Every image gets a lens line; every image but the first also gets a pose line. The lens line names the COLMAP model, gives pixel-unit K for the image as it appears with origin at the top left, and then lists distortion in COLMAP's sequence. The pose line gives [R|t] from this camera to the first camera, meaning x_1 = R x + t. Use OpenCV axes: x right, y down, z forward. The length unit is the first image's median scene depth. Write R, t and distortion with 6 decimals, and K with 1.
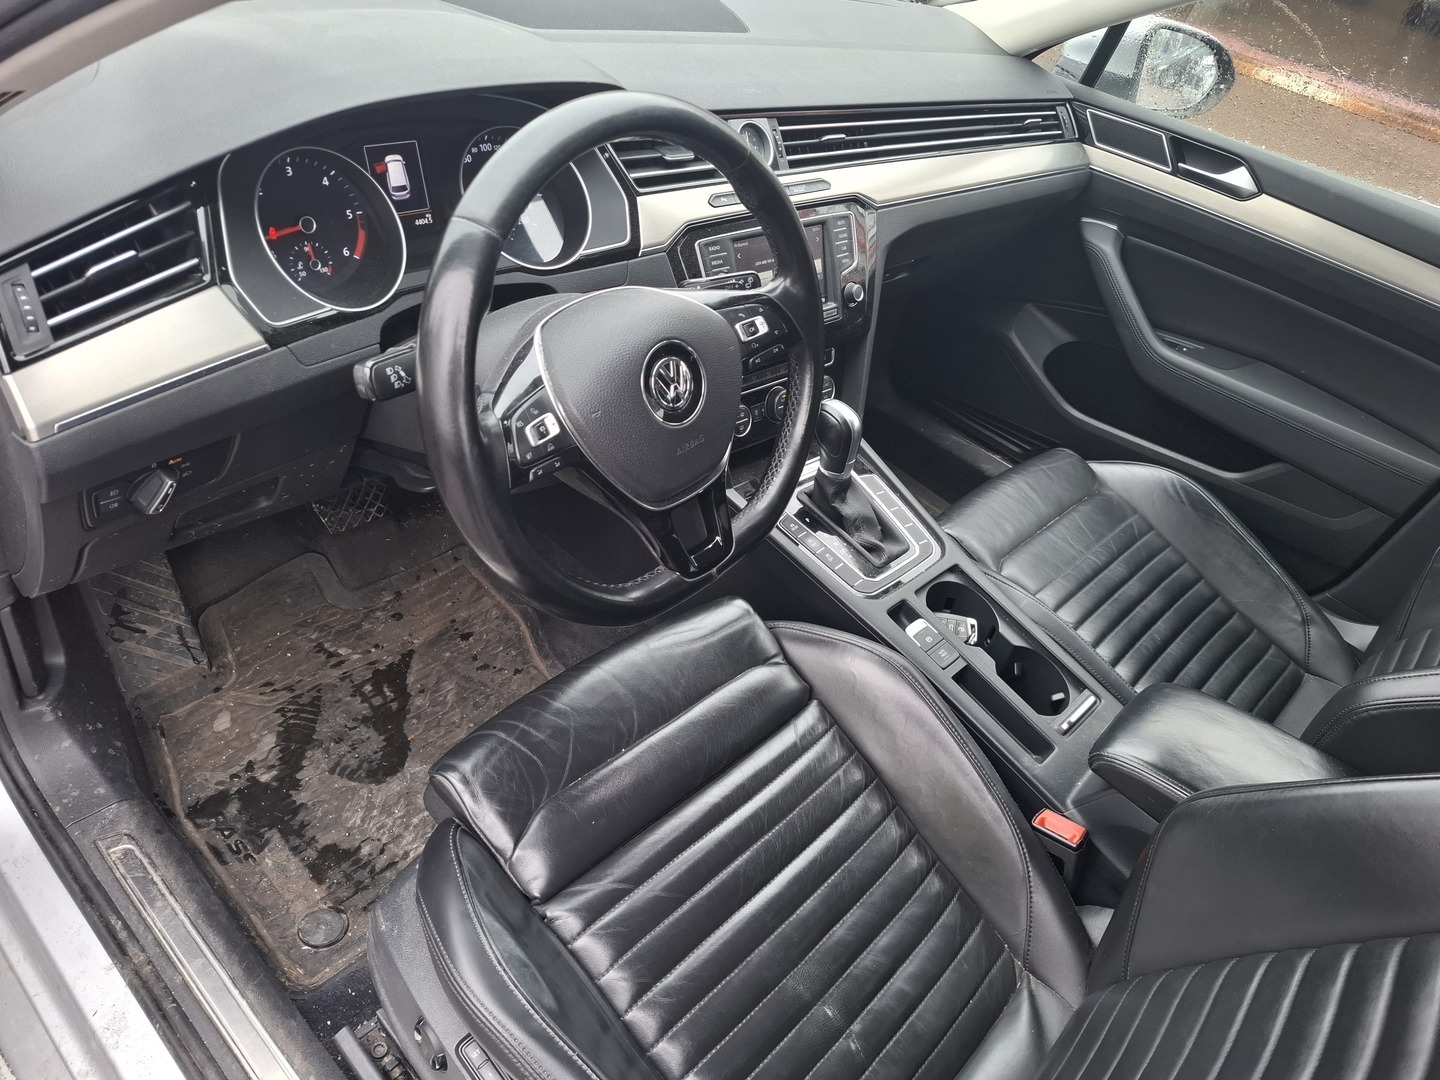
lens RADIAL K [[993.6, 0, 692.4], [0, 993.6, 568.6], [0, 0, 1]] dist [0.092452, -0.108908]
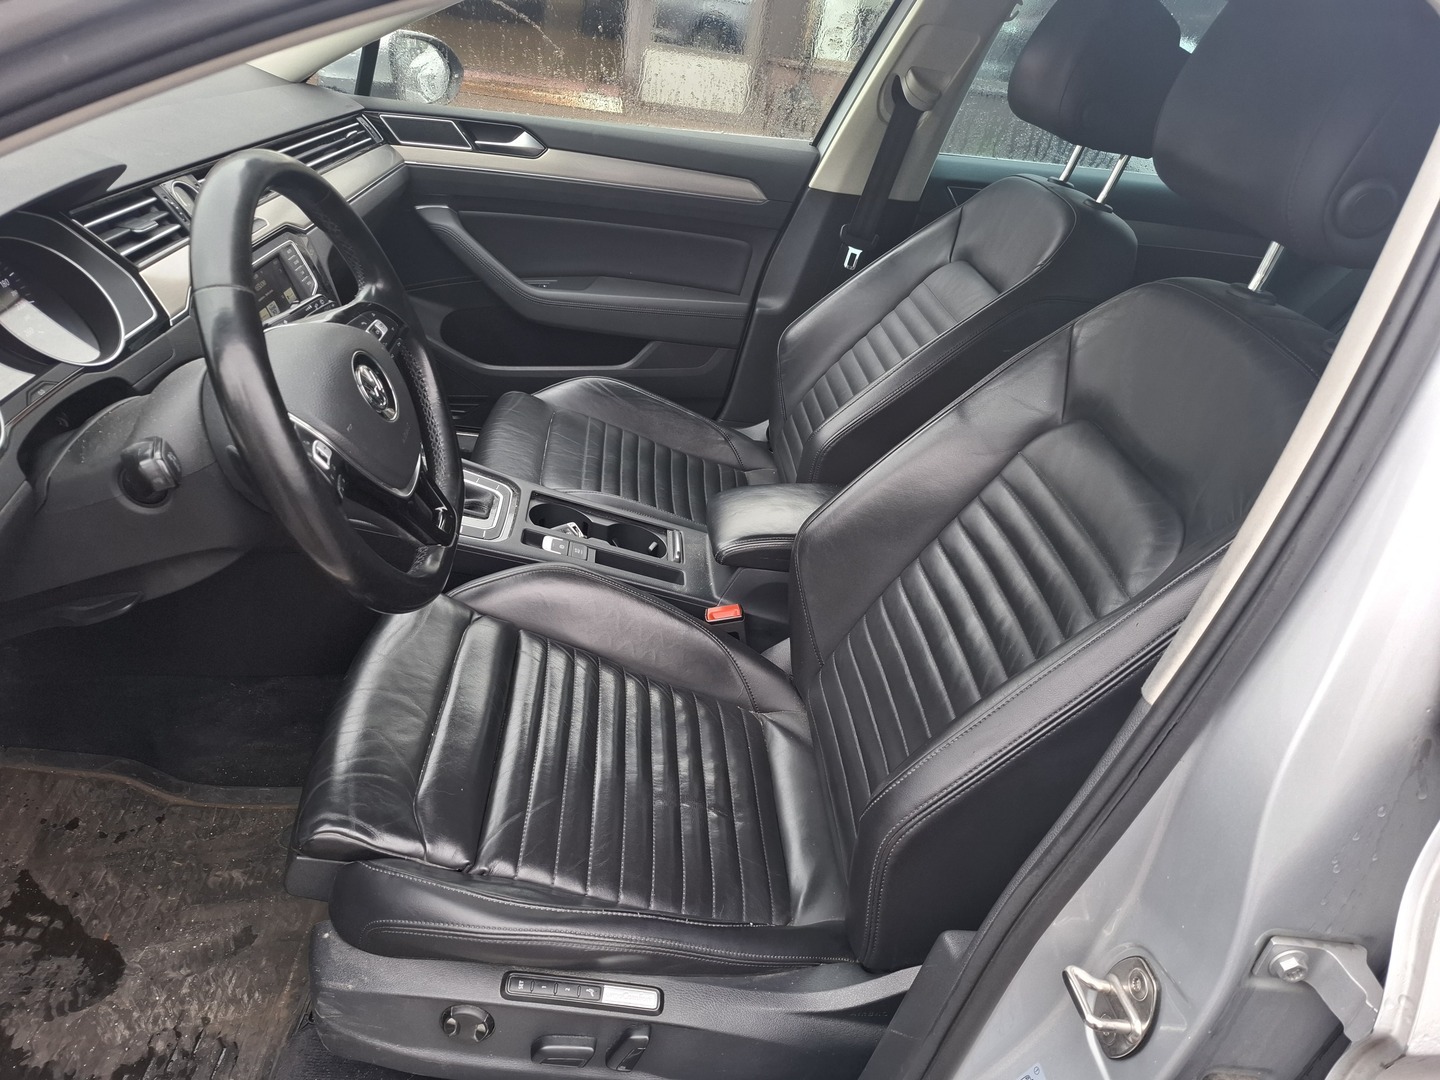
lens RADIAL K [[993.6, 0, 692.4], [0, 993.6, 568.6], [0, 0, 1]] dist [0.092452, -0.108908]
pose [[0.704571, -0.454740, 0.544786, -0.267466], [0.463170, 0.876316, 0.132456, 0.006963], [-0.537637, 0.159004, 0.828048, -0.062834]]
